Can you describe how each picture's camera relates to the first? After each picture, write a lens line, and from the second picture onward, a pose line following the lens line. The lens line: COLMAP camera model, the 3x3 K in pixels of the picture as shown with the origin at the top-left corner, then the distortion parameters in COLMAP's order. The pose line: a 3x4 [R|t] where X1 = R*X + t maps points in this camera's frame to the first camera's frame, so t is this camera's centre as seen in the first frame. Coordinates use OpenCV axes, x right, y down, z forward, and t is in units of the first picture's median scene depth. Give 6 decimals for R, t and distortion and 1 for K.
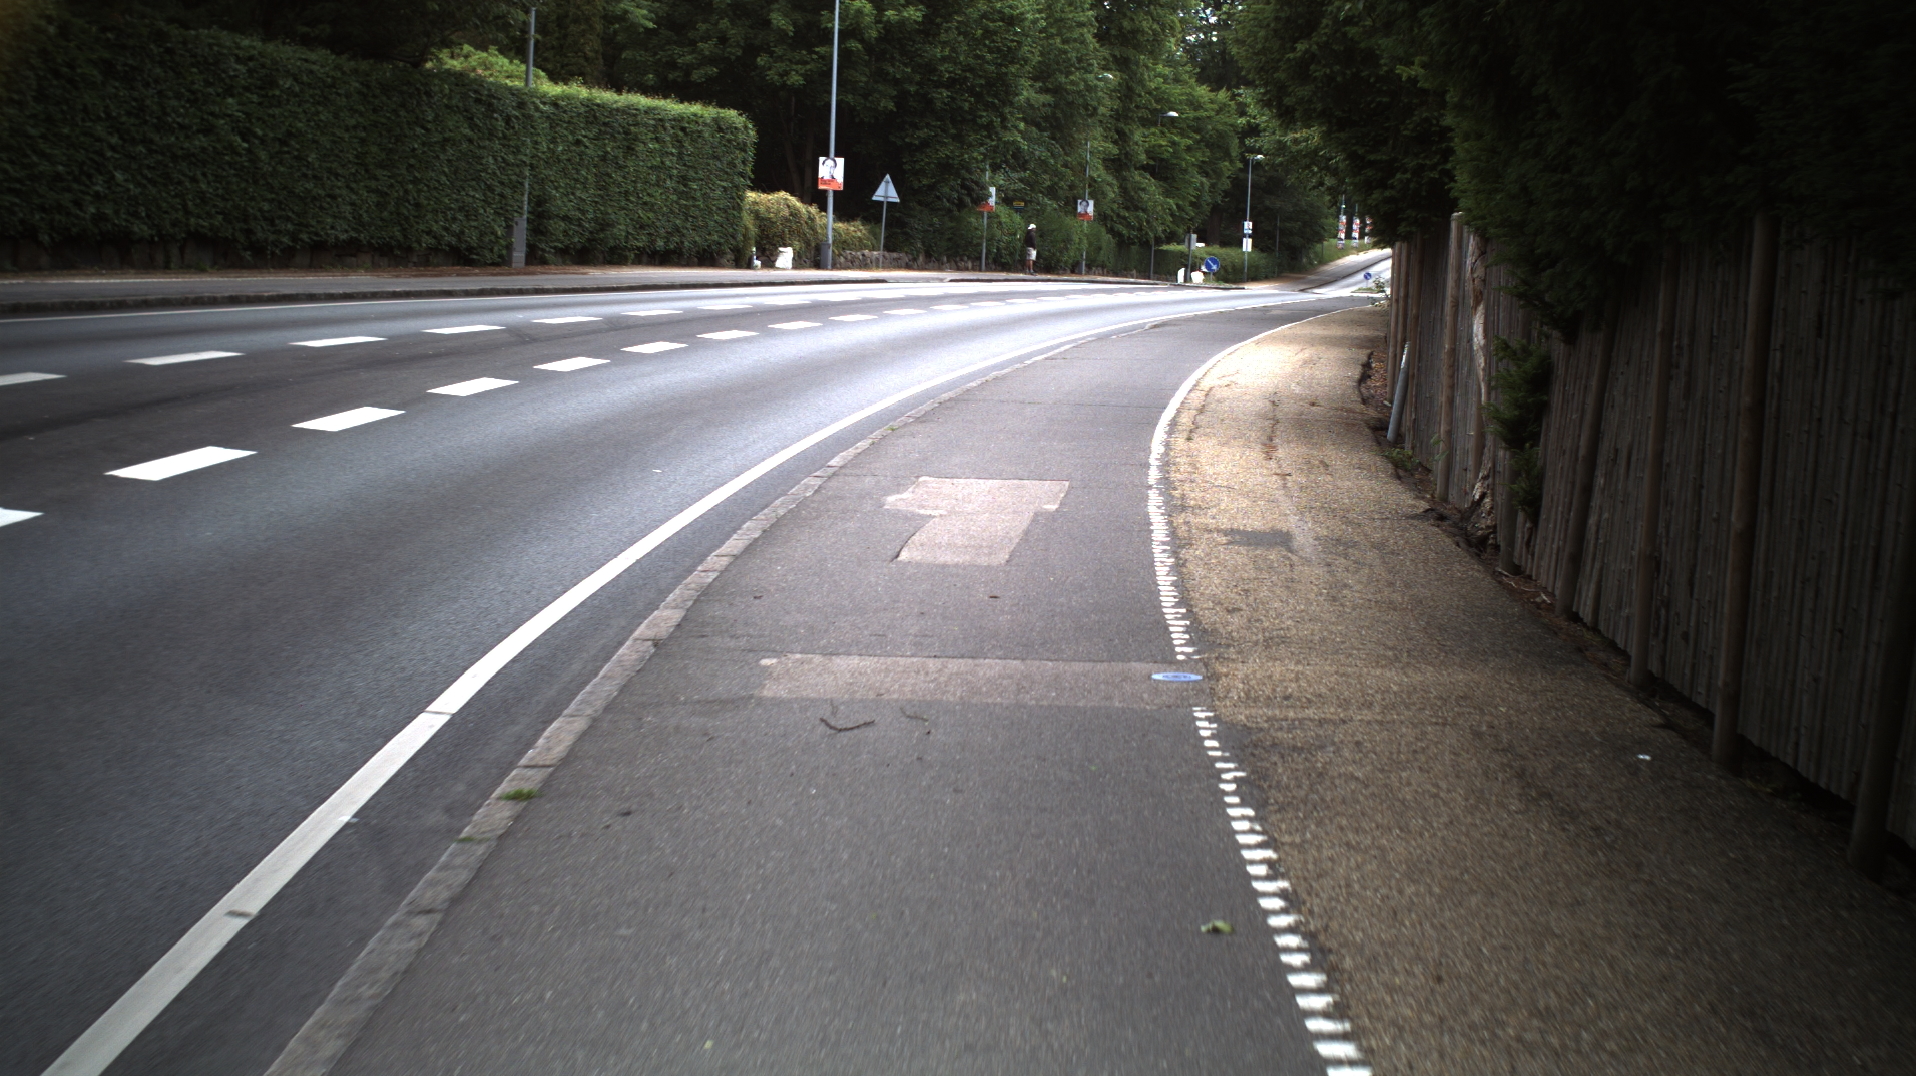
lens RADIAL K [[3452.3, 0, 960.2], [0, 3452.3, 545.8], [0, 0, 1]] dist [-0.239535, 0.000000]
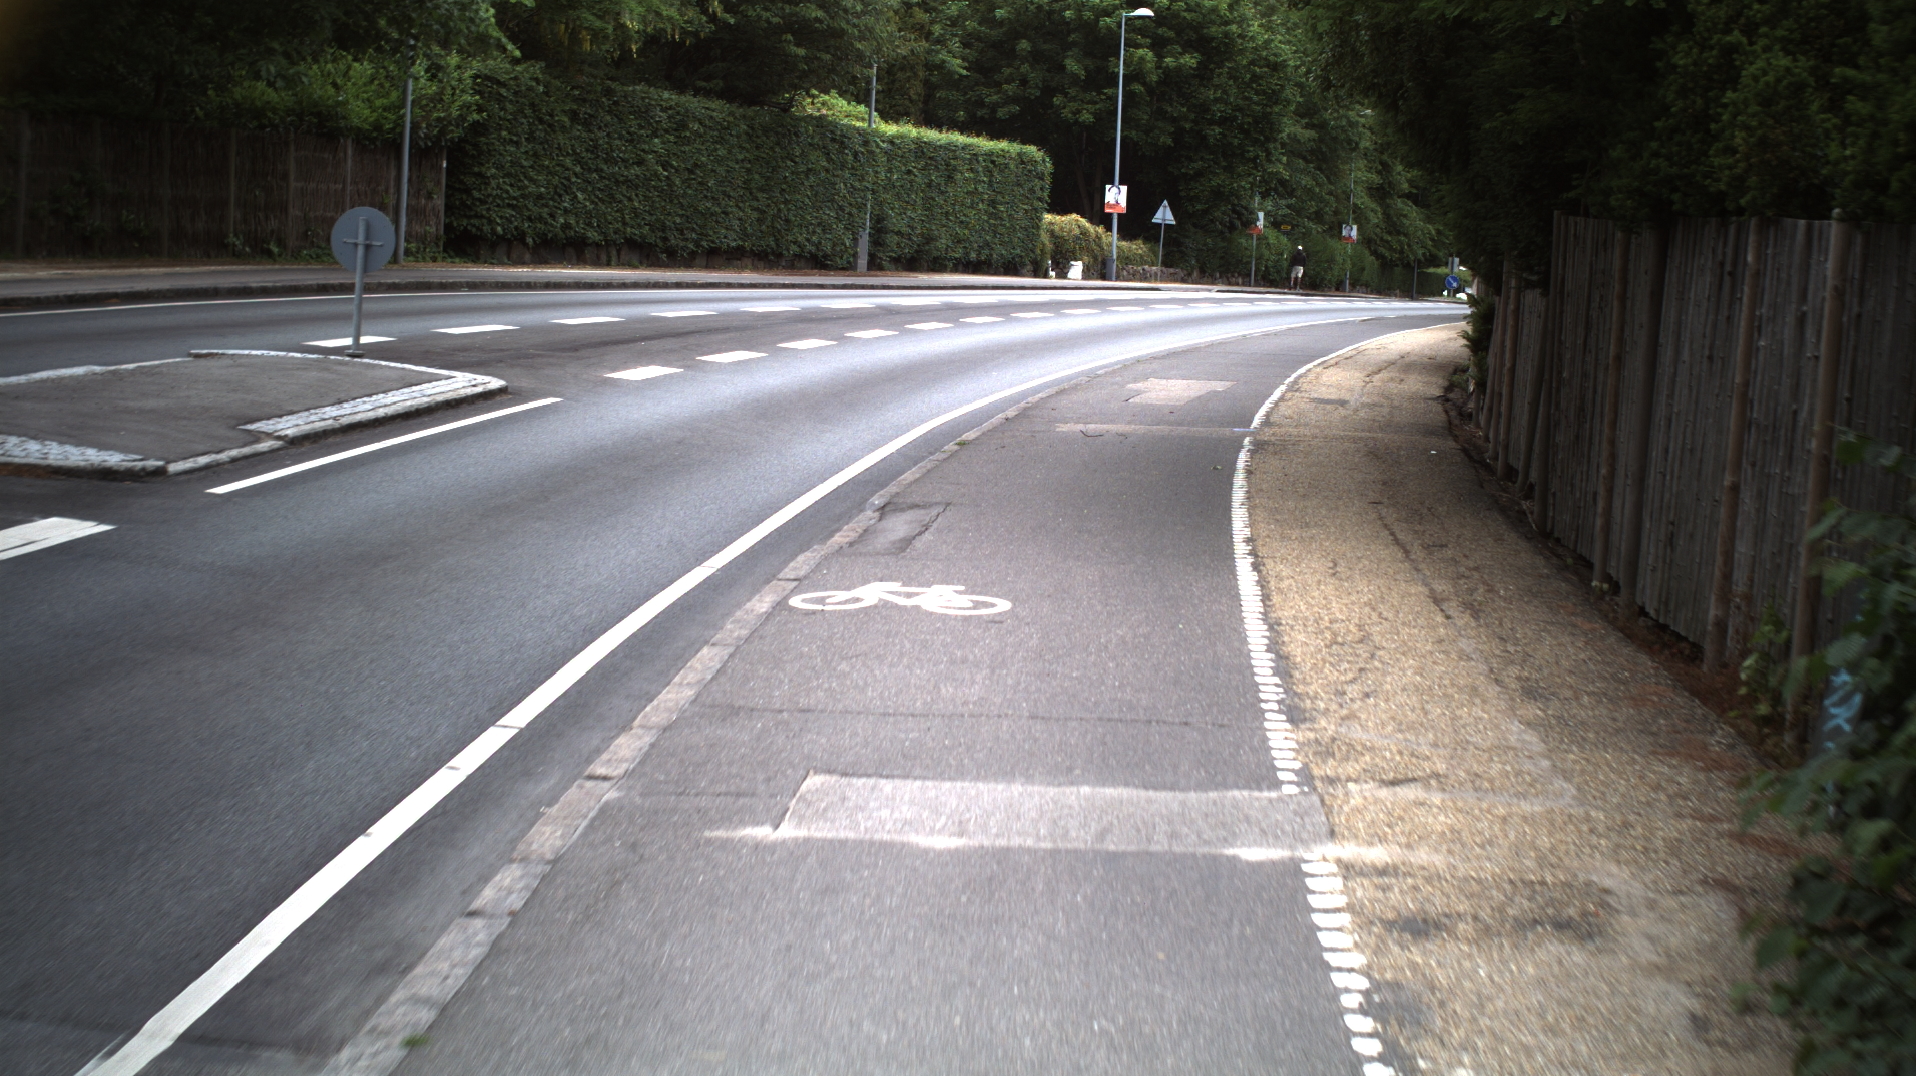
lens RADIAL K [[3452.3, 0, 952.3], [0, 3452.3, 538.6], [0, 0, 1]] dist [-0.239535, 0.000000]
pose [[0.996166, 0.012709, -0.086554, 0.013121], [-0.013510, 0.999871, -0.008678, 0.024600], [0.086433, 0.009814, 0.996209, -0.229495]]
